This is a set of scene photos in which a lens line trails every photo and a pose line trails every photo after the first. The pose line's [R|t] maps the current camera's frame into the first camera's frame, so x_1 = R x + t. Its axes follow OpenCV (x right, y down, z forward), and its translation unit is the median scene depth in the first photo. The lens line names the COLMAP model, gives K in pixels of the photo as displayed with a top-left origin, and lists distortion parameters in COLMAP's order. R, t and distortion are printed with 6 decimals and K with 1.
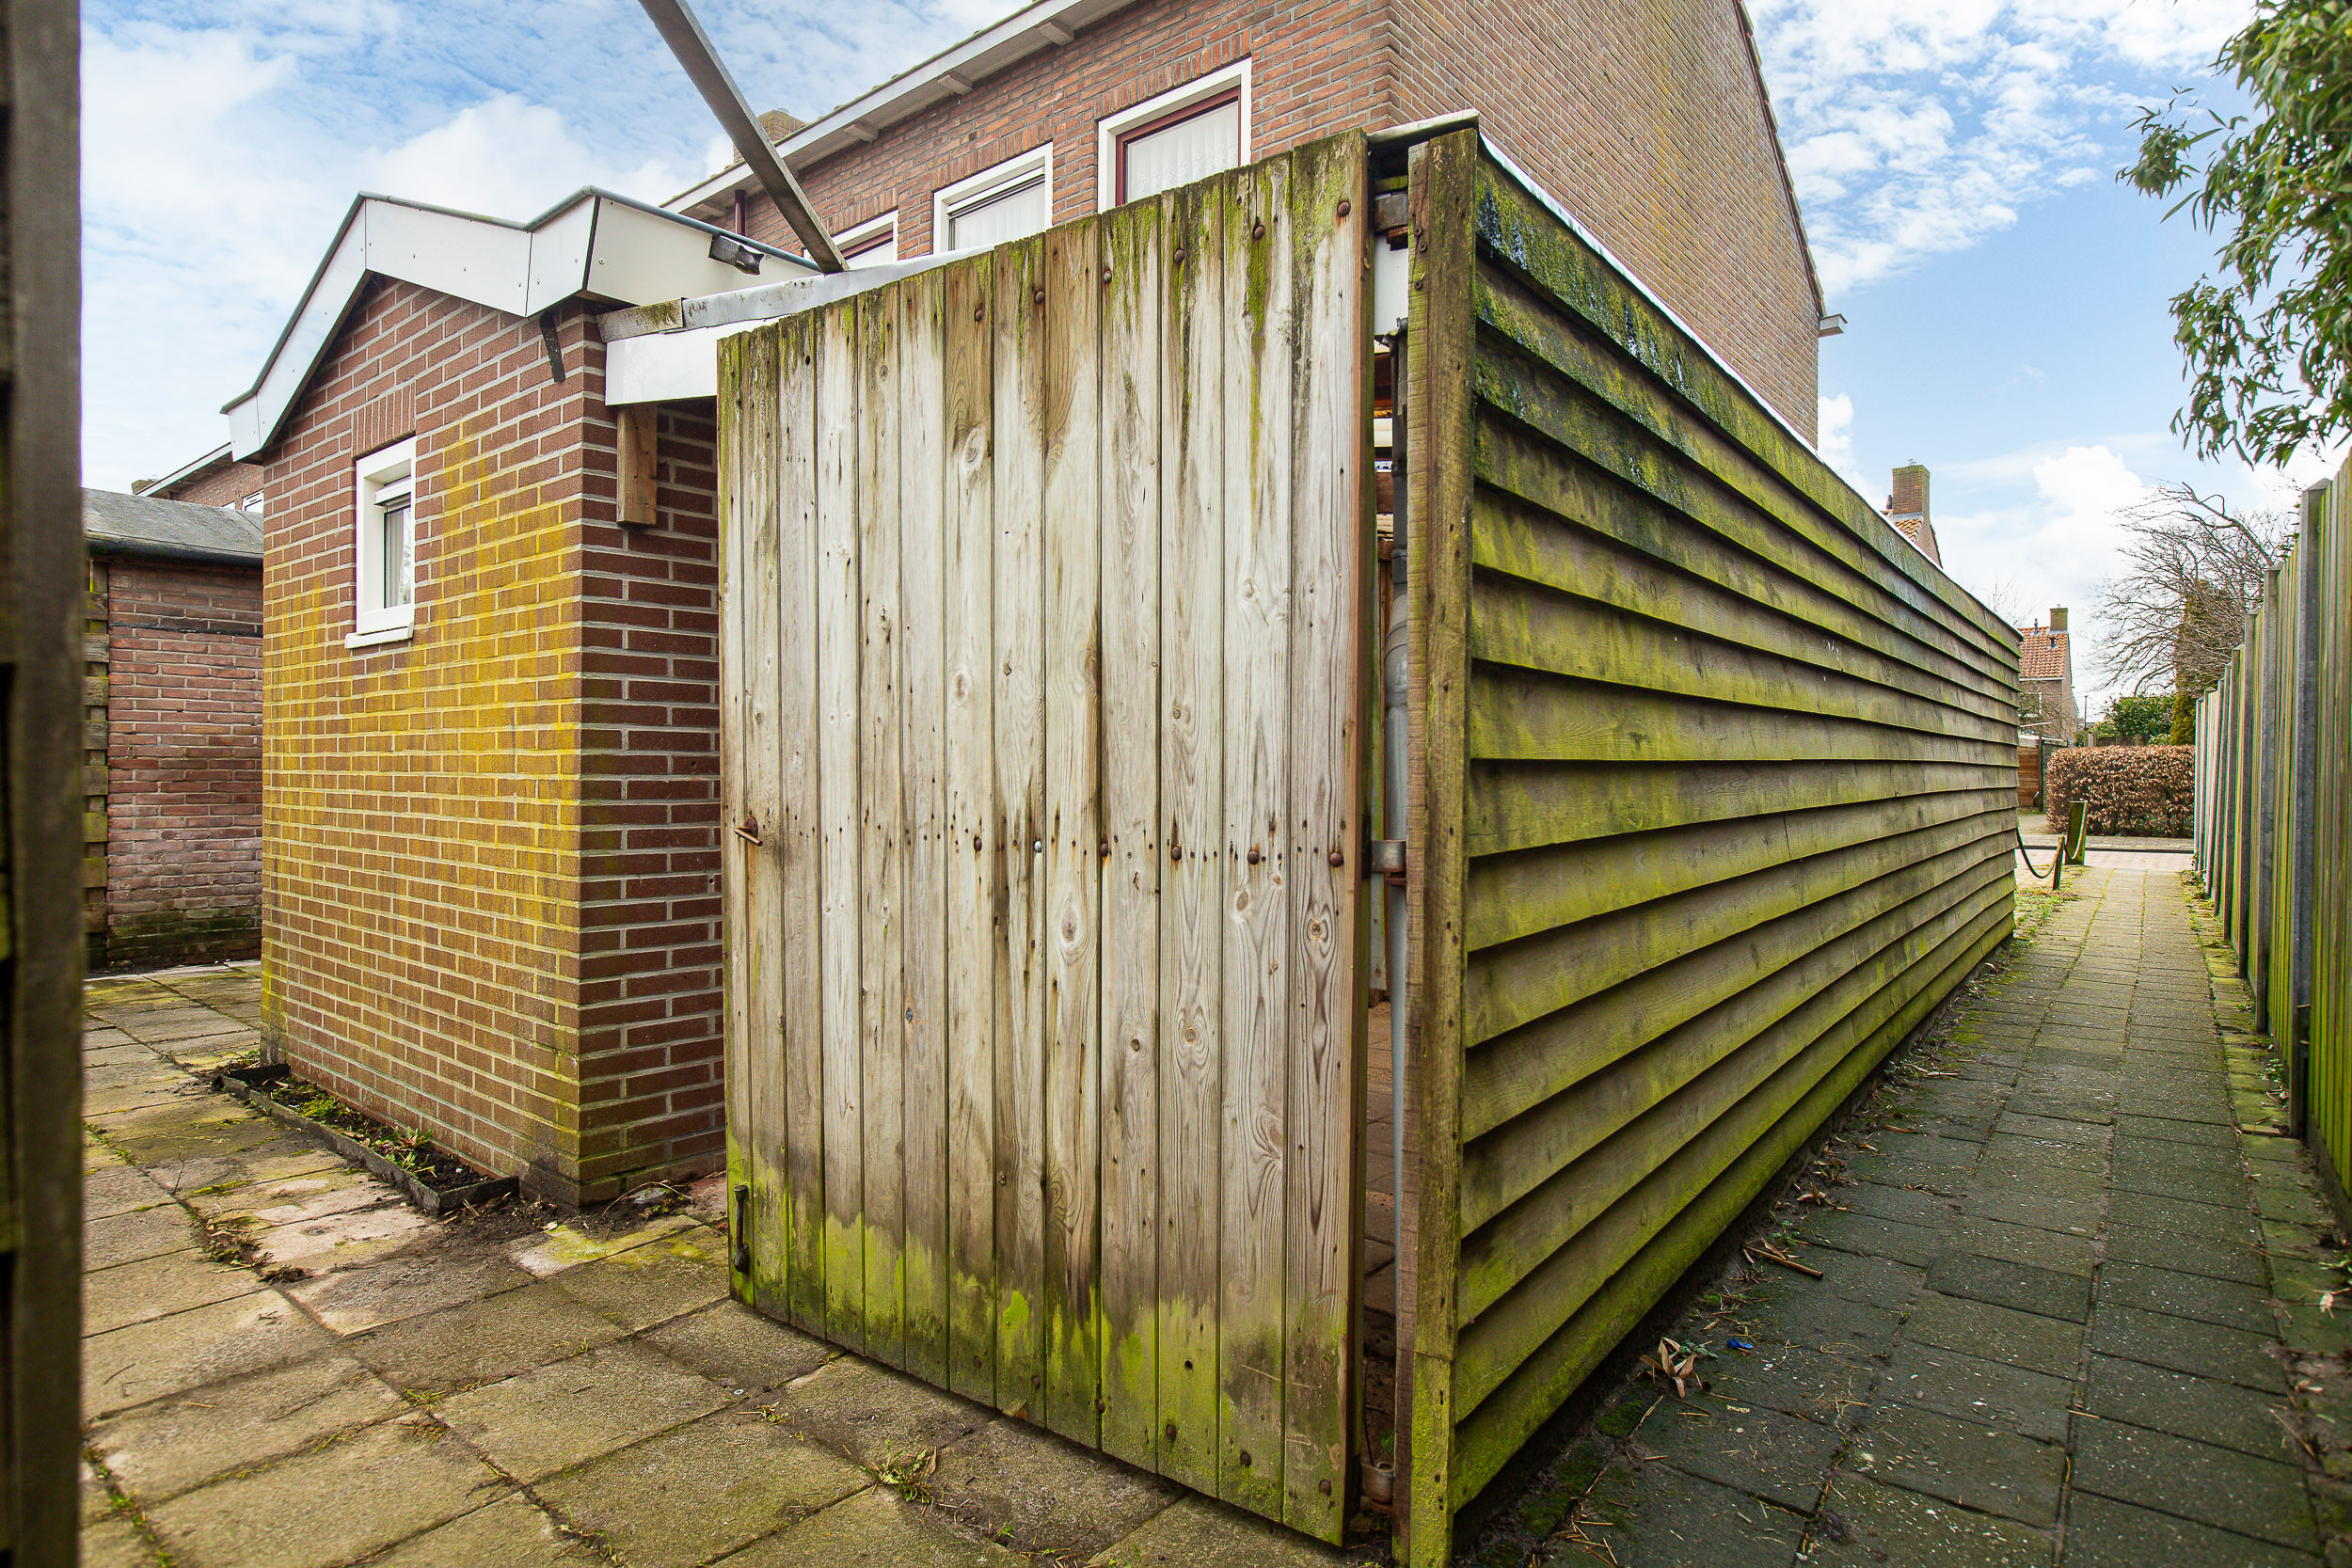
lens RADIAL K [[1263.7, 0, 1170.8], [0, 1263.7, 789.2], [0, 0, 1]] dist [-0.005232, 0.001351]
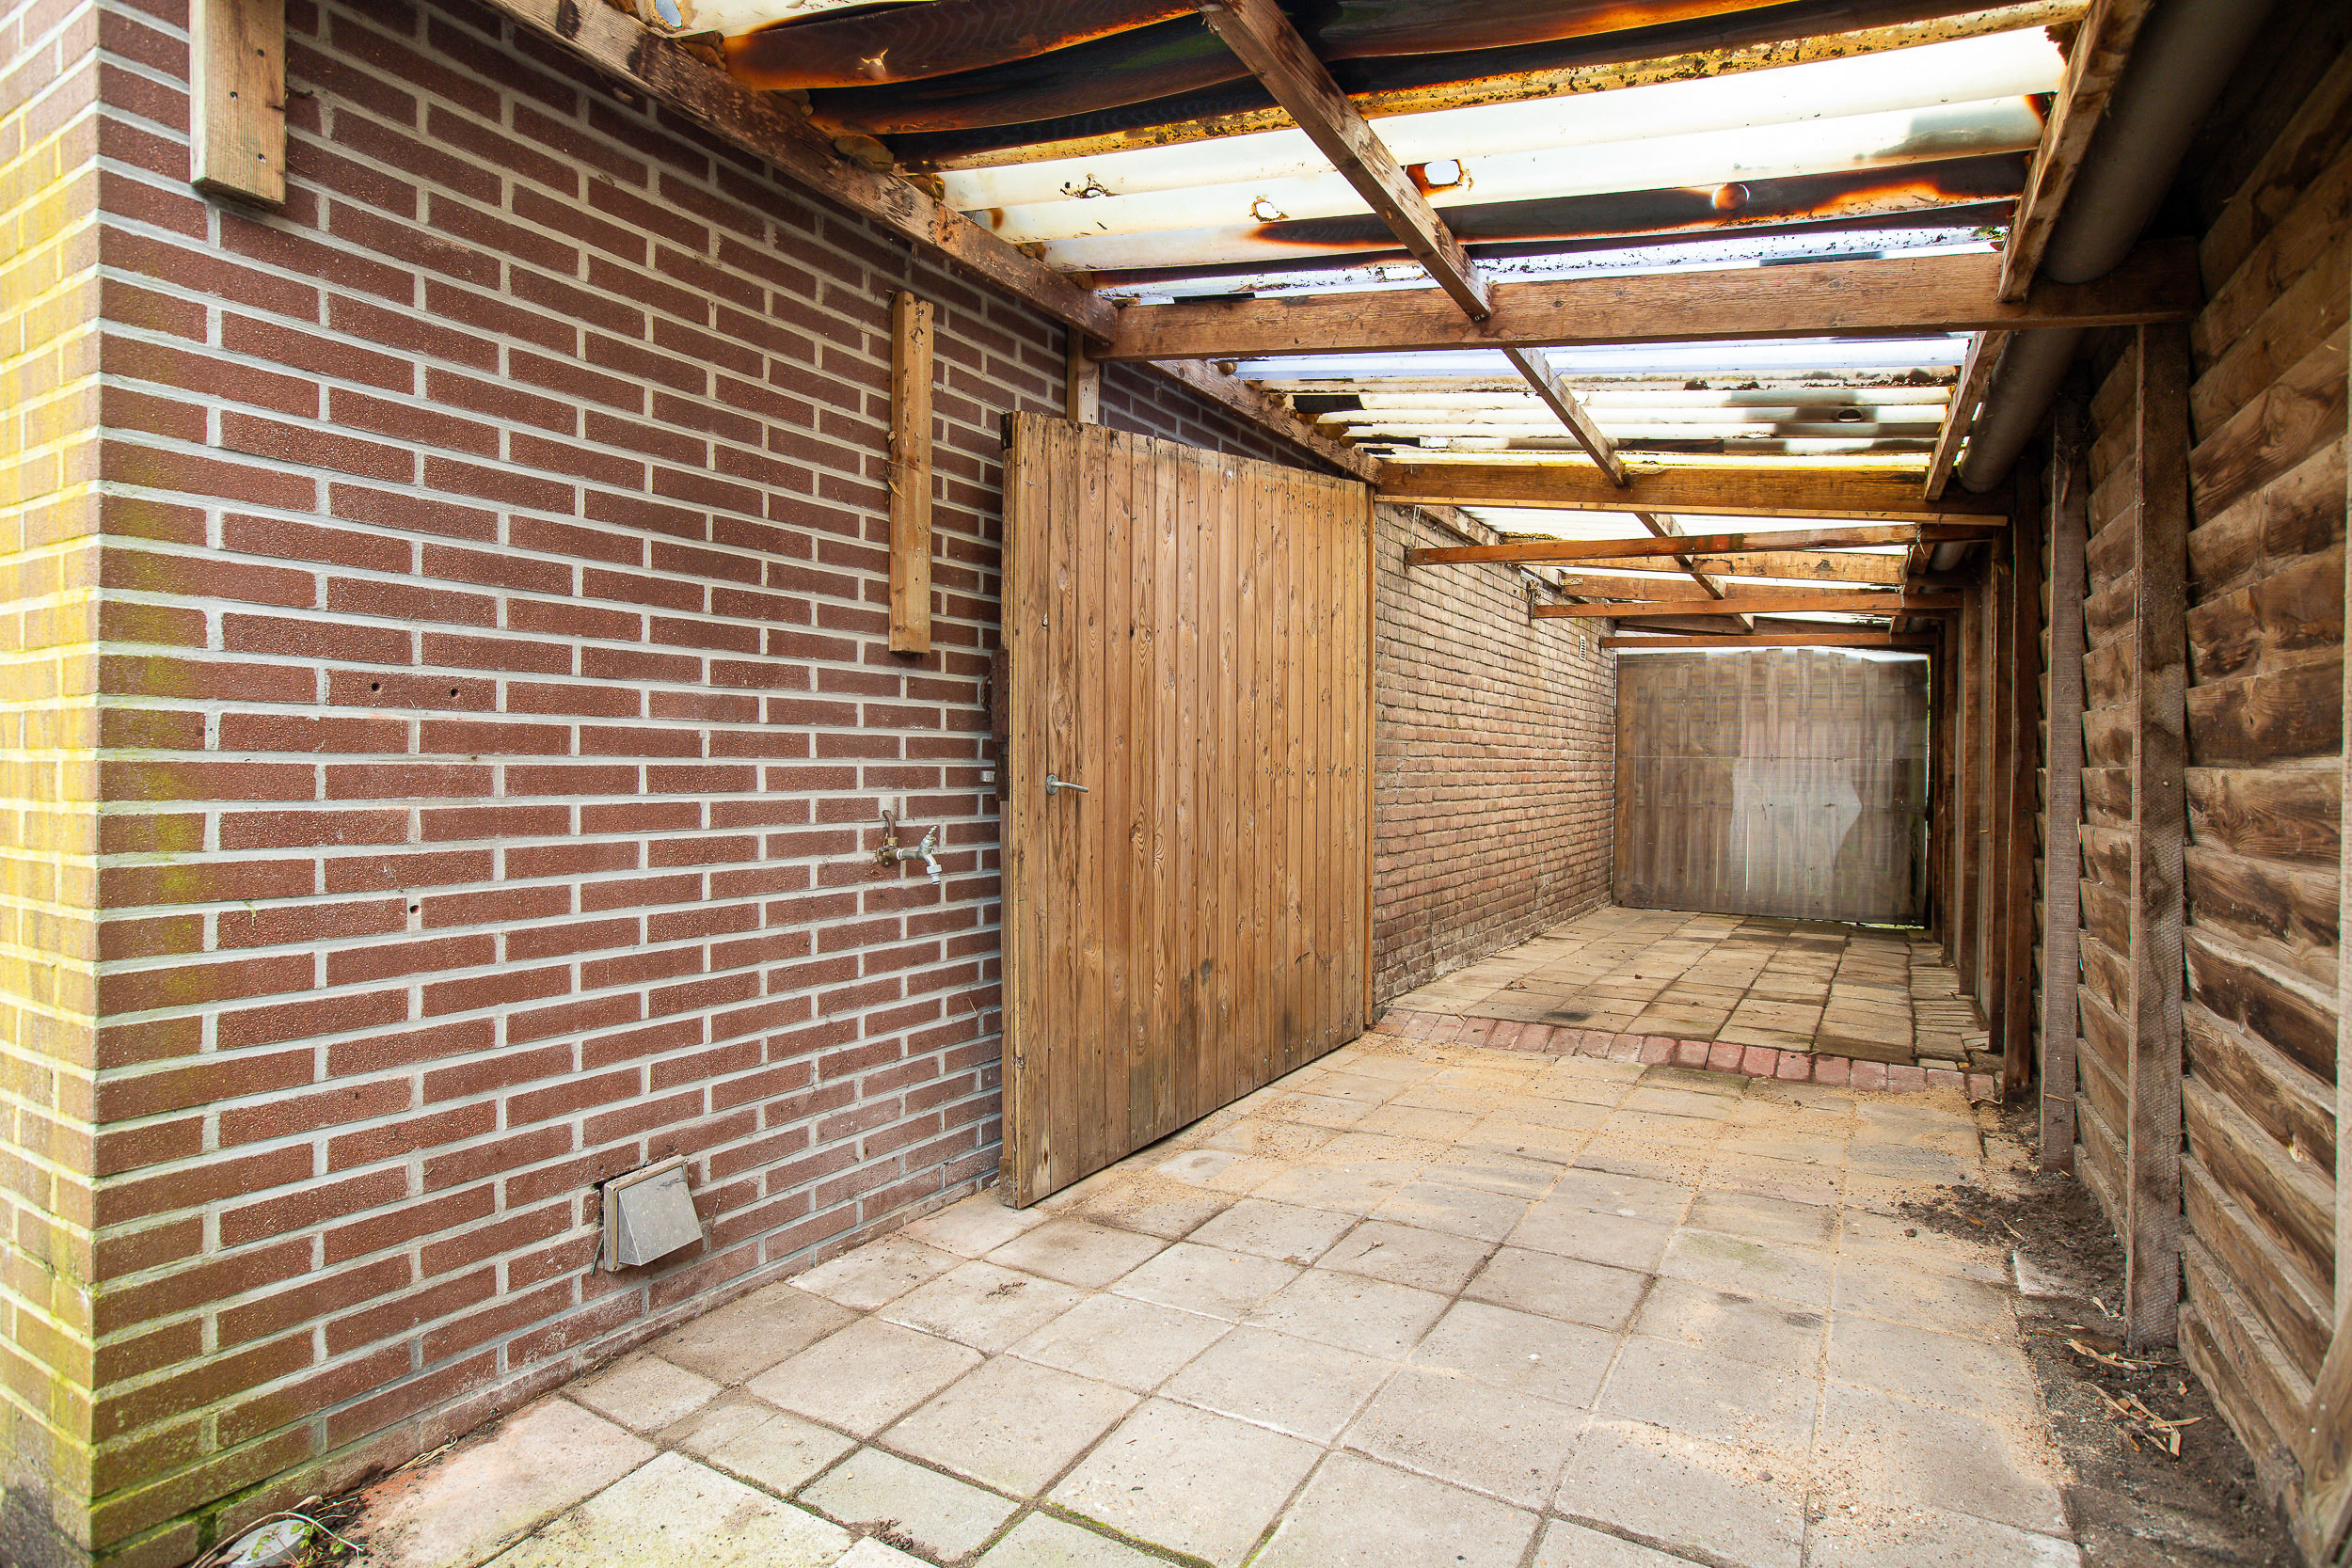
lens RADIAL K [[1202.0, 0, 1182.6], [0, 1202.0, 774.4], [0, 0, 1]] dist [-0.000435, 0.000519]
pose [[0.989383, -0.001721, 0.145322, -0.124620], [0.002867, 0.999966, -0.007671, 0.022324], [-0.145303, 0.008007, 0.989355, 0.478635]]
